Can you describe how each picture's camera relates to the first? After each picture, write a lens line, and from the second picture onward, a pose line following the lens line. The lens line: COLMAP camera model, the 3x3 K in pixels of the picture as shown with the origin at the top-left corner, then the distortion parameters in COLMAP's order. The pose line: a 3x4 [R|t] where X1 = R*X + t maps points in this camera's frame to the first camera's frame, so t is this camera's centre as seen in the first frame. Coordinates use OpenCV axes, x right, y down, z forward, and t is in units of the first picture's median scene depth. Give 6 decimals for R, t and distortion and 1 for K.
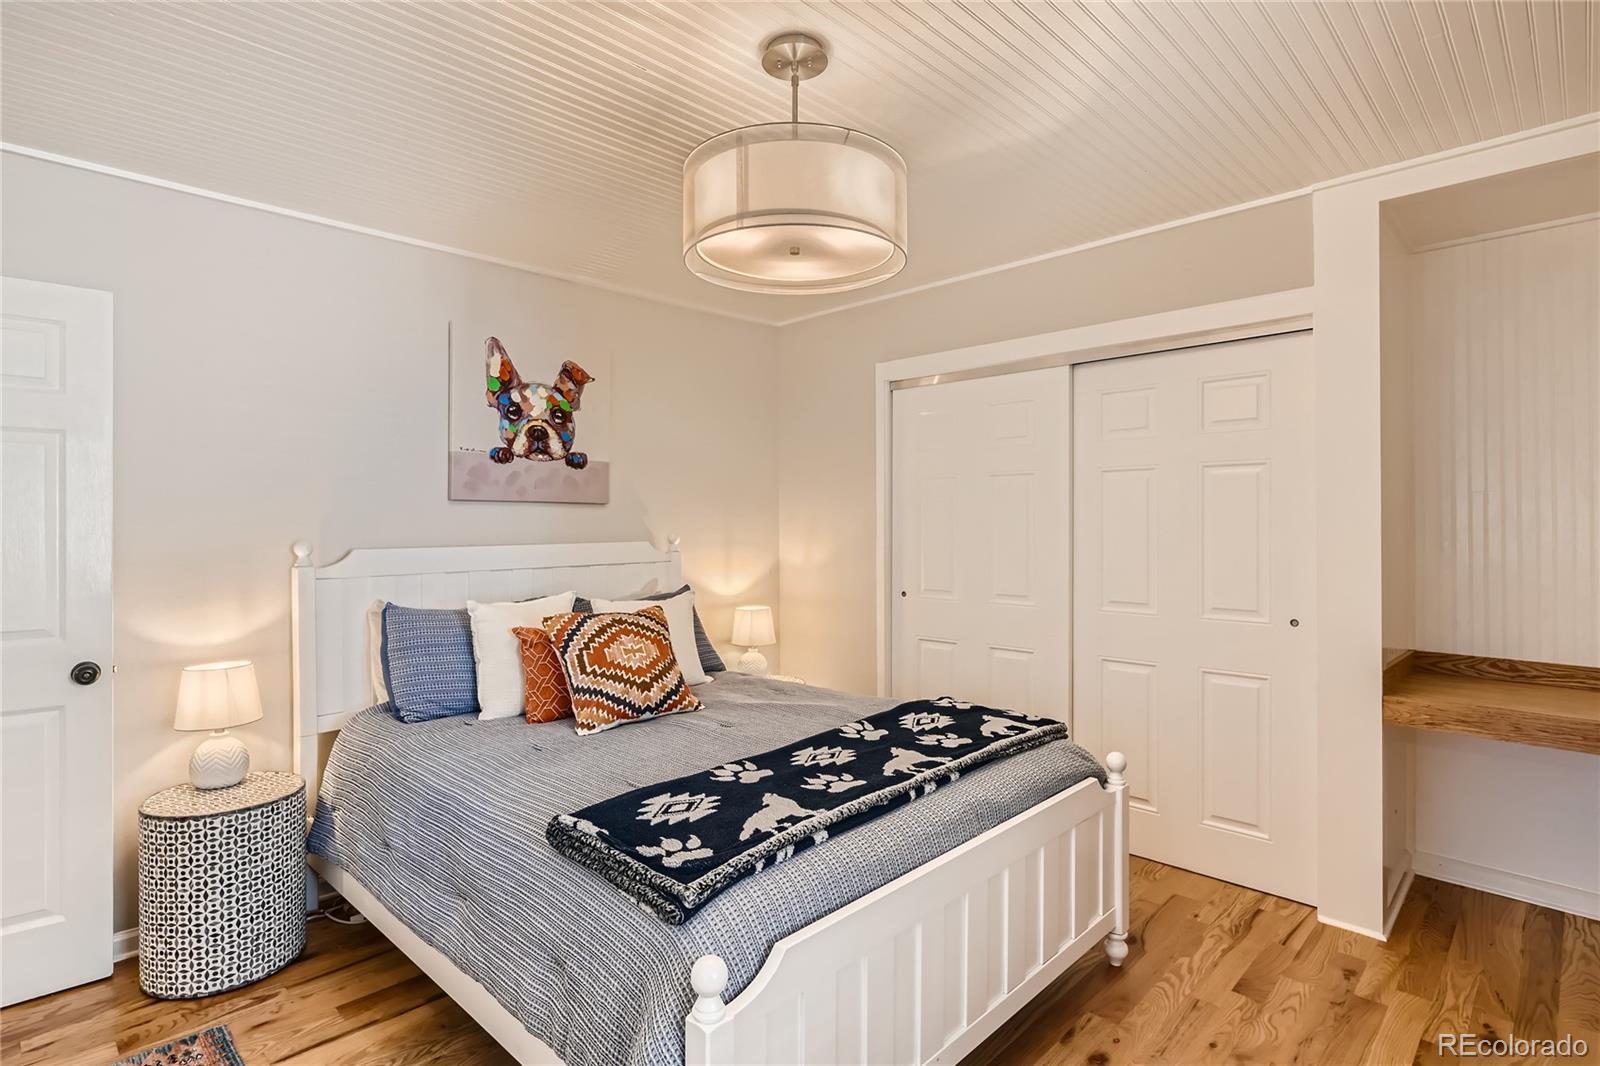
lens RADIAL K [[806.6, 0, 804.1], [0, 806.6, 527.7], [0, 0, 1]] dist [-0.003371, -0.000392]
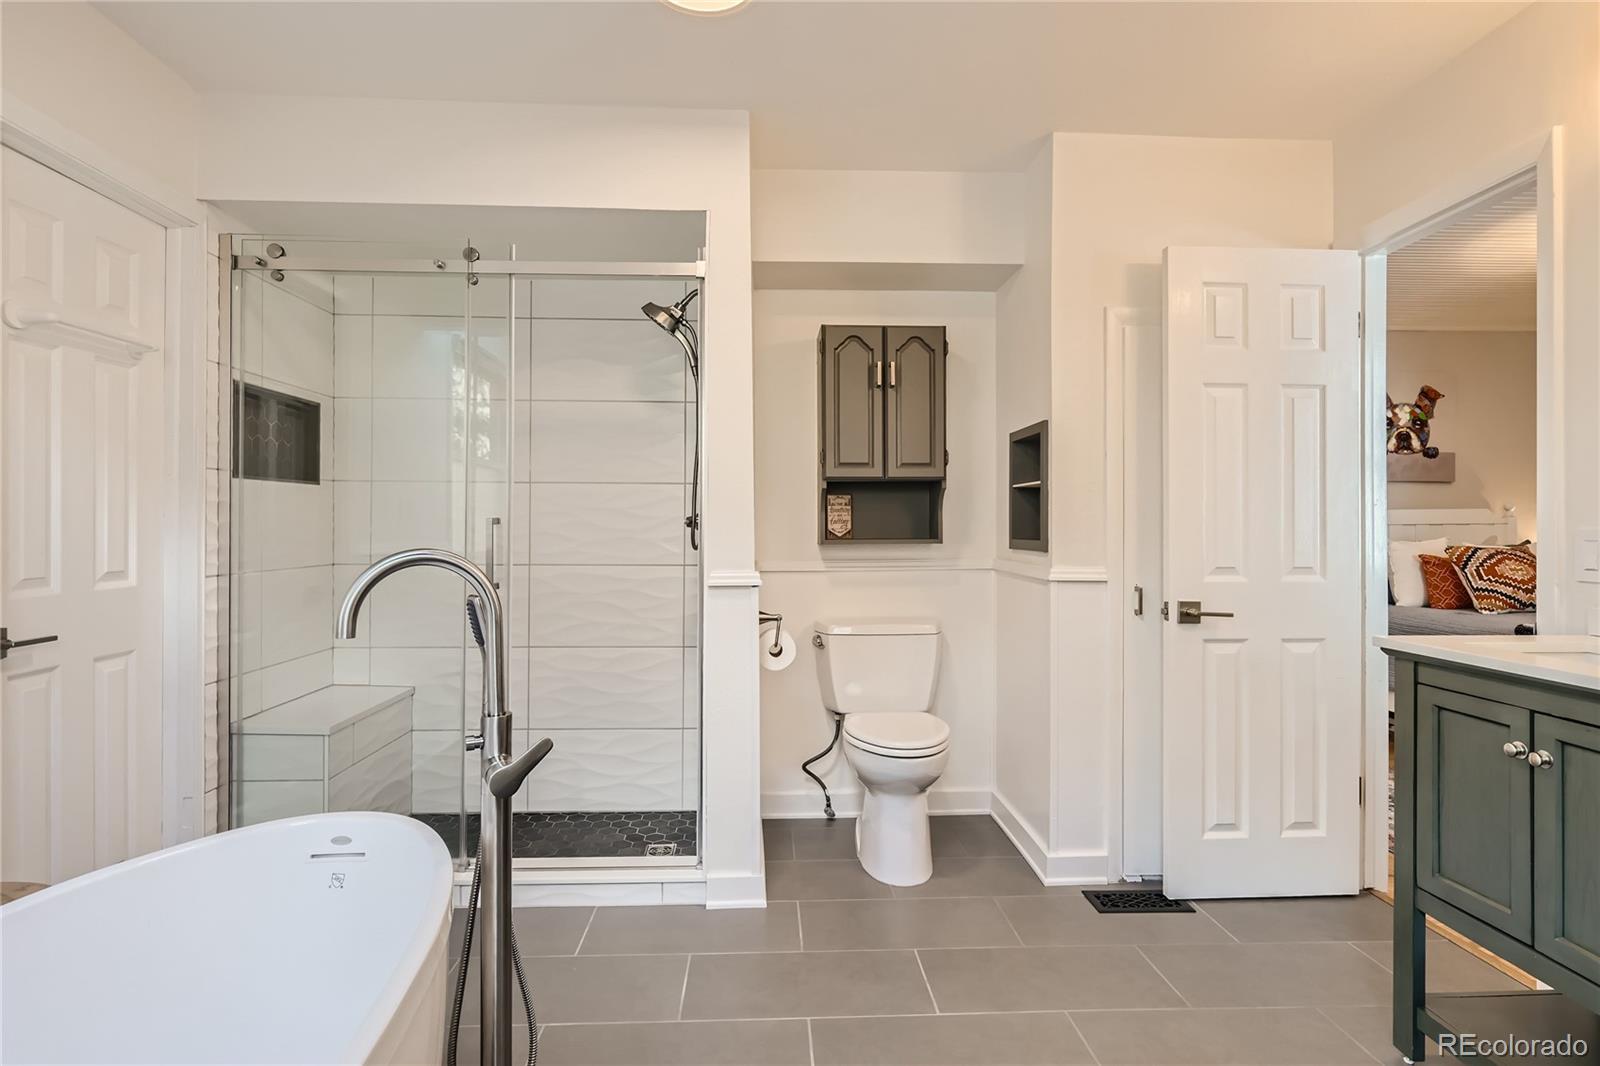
lens RADIAL K [[806.6, 0, 804.1], [0, 806.6, 527.7], [0, 0, 1]] dist [-0.003371, -0.000392]
pose [[0.731794, 0.005255, -0.681506, -0.124491], [-0.002083, 0.999983, 0.005474, 0.049694], [0.681523, -0.002586, 0.731793, -0.891647]]
